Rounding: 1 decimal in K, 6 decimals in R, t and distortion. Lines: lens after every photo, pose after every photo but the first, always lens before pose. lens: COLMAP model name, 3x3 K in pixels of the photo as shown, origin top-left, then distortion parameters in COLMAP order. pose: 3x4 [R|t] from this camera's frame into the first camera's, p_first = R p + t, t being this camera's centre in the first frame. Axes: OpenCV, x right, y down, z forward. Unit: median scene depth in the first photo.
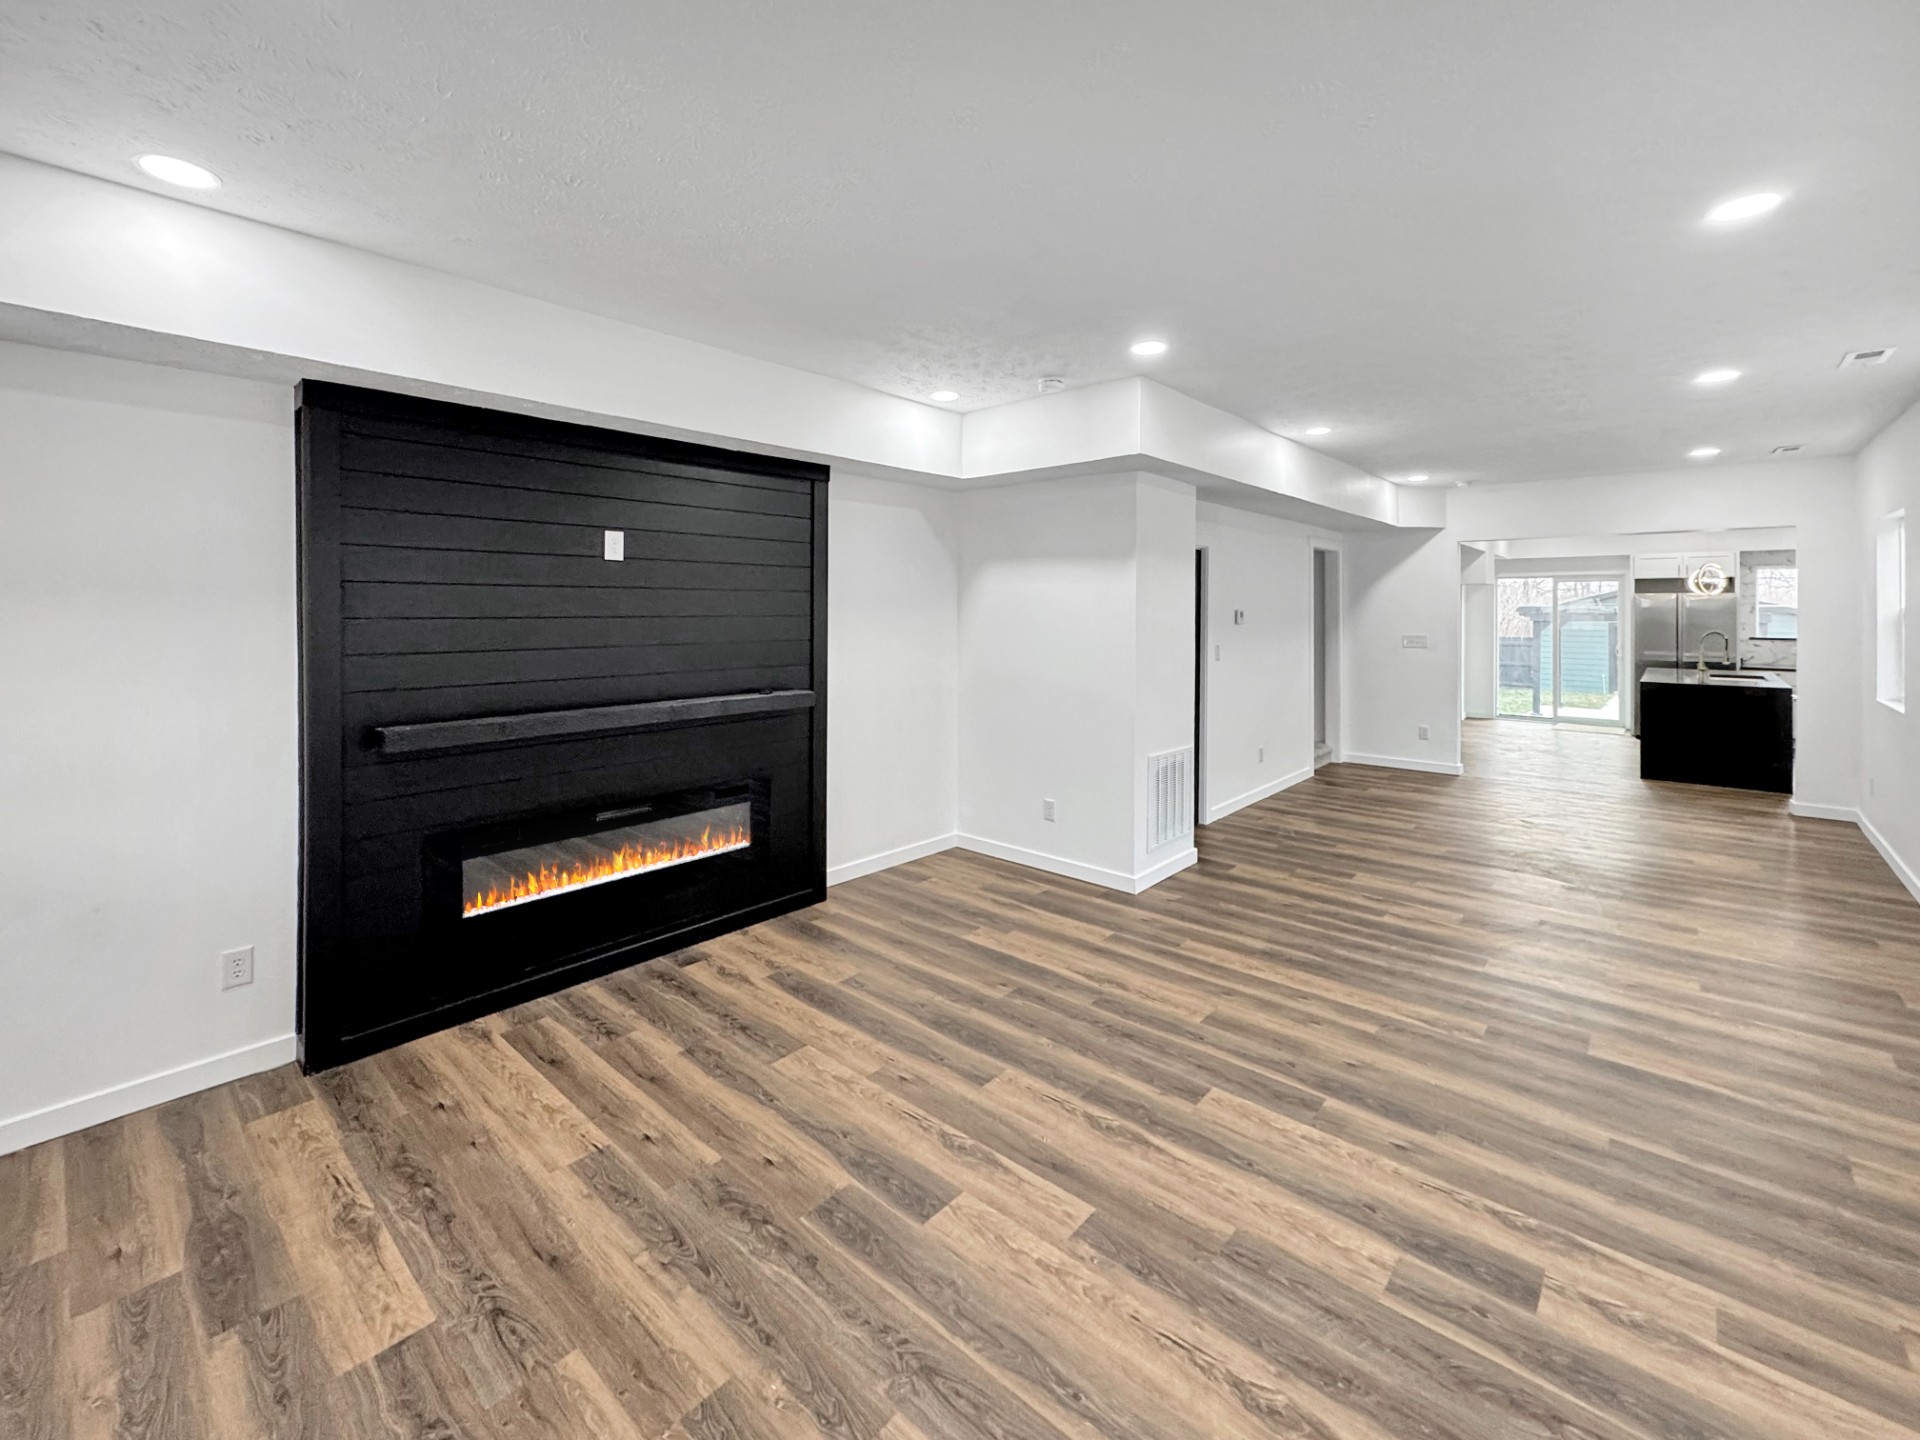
lens RADIAL K [[803.4, 0, 960.0], [0, 803.4, 720.0], [0, 0, 1]] dist [-0.001686, -0.000104]
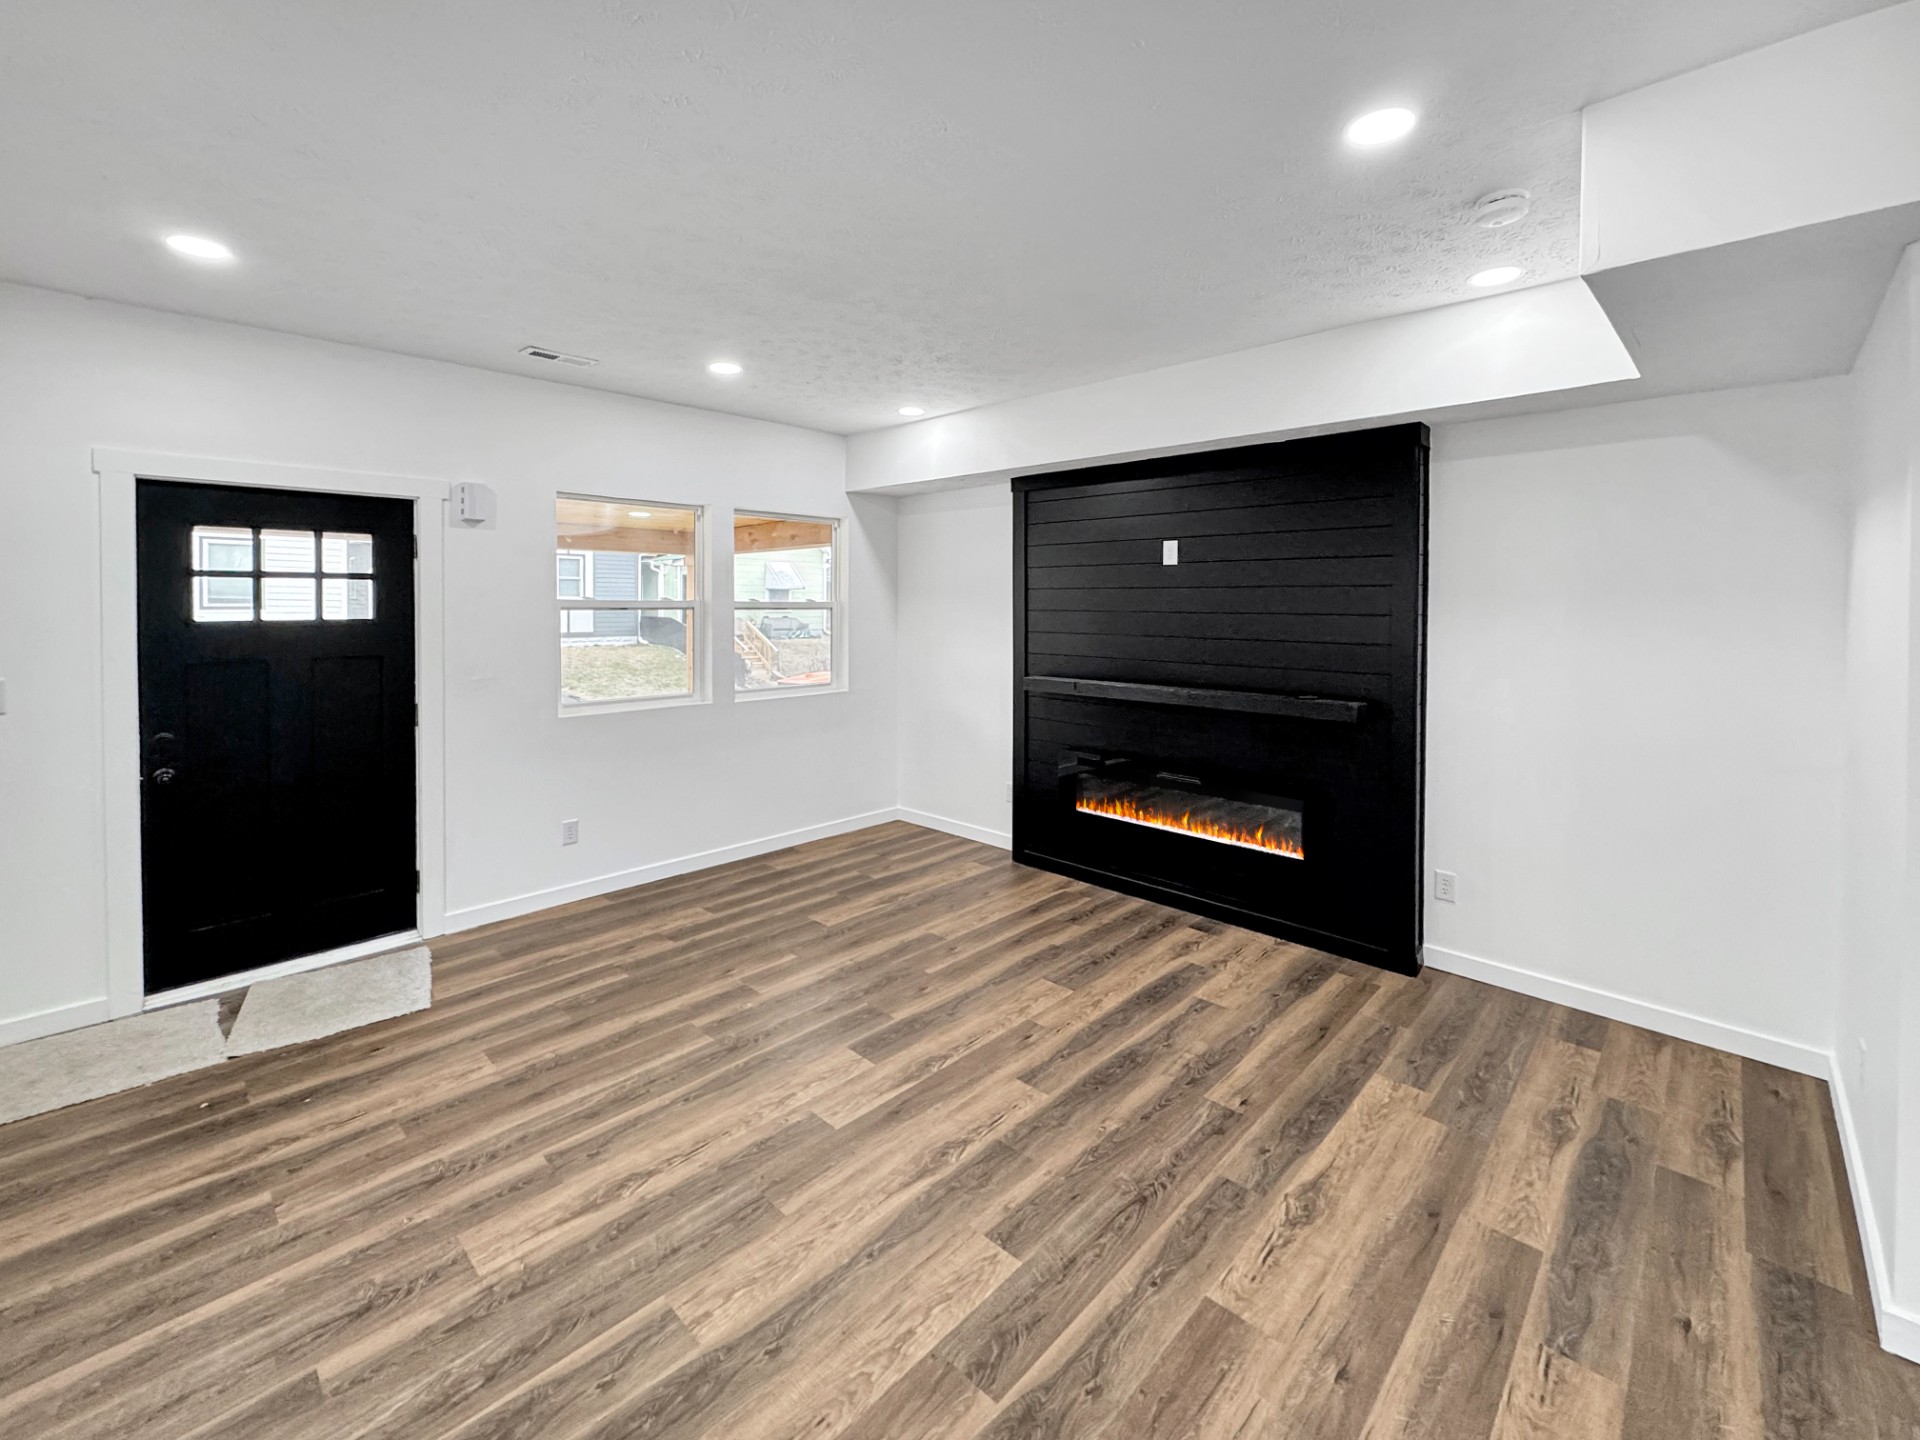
lens RADIAL K [[803.4, 0, 960.0], [0, 803.4, 720.0], [0, 0, 1]] dist [-0.001686, -0.000104]
pose [[-0.039744, 0.140232, -0.989321, 0.977104], [-0.139880, 0.979572, 0.144470, -0.120446], [0.989370, 0.144128, -0.019317, 0.898514]]
